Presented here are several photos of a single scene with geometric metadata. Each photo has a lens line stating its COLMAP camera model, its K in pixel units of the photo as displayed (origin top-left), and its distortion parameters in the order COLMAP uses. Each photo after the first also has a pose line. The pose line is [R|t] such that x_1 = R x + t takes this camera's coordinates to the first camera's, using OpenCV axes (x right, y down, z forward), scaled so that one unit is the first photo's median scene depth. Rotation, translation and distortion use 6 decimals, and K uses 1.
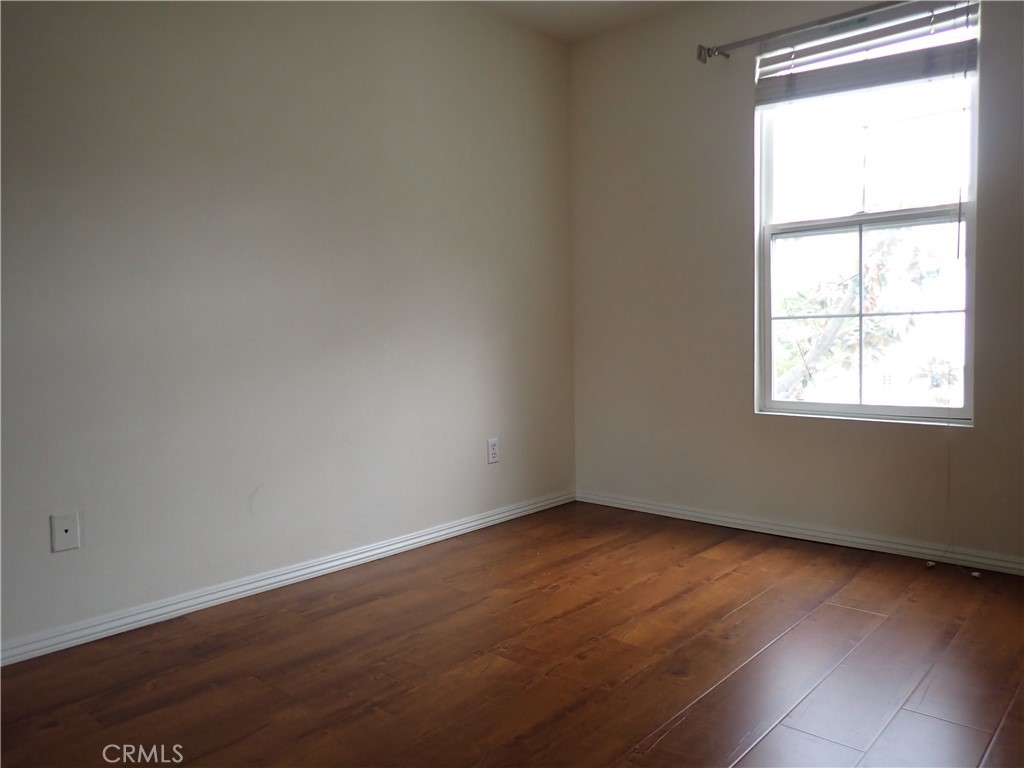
lens RADIAL K [[762.8, 0, 513.6], [0, 762.8, 383.4], [0, 0, 1]] dist [-0.003516, 0.002803]
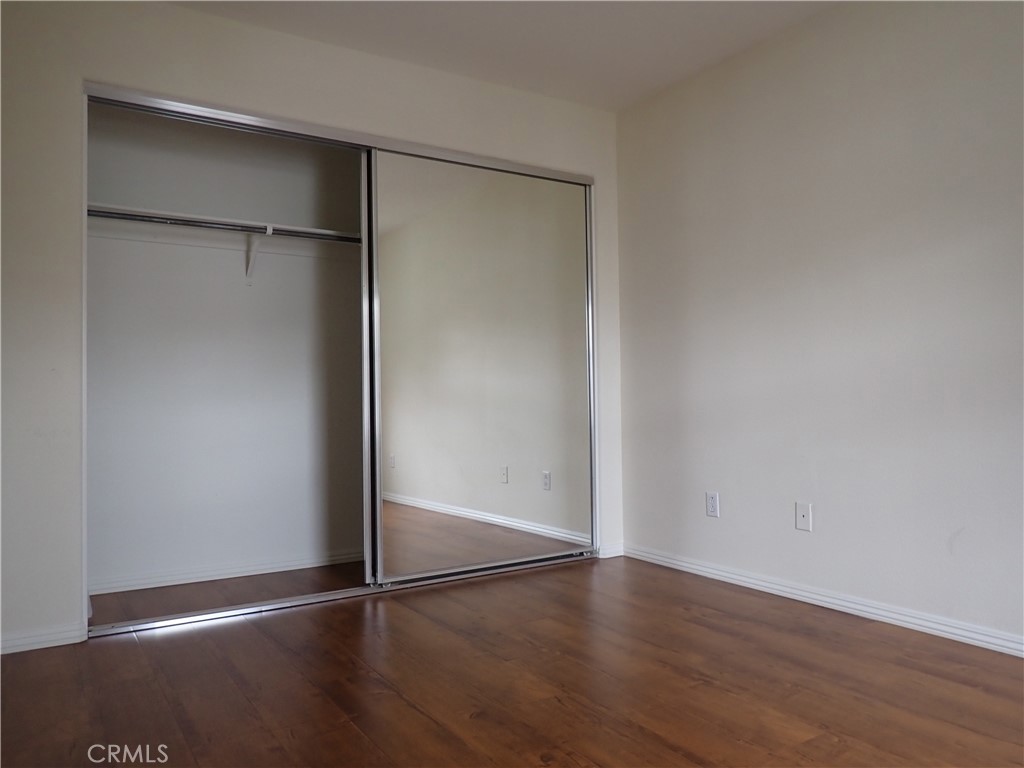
lens RADIAL K [[762.8, 0, 513.2], [0, 762.8, 384.0], [0, 0, 1]] dist [-0.003516, 0.002803]
pose [[-0.266018, 0.006545, -0.963946, 0.924388], [-0.046676, 0.998717, 0.019662, -0.052981], [0.962837, 0.050223, -0.265371, 0.868168]]
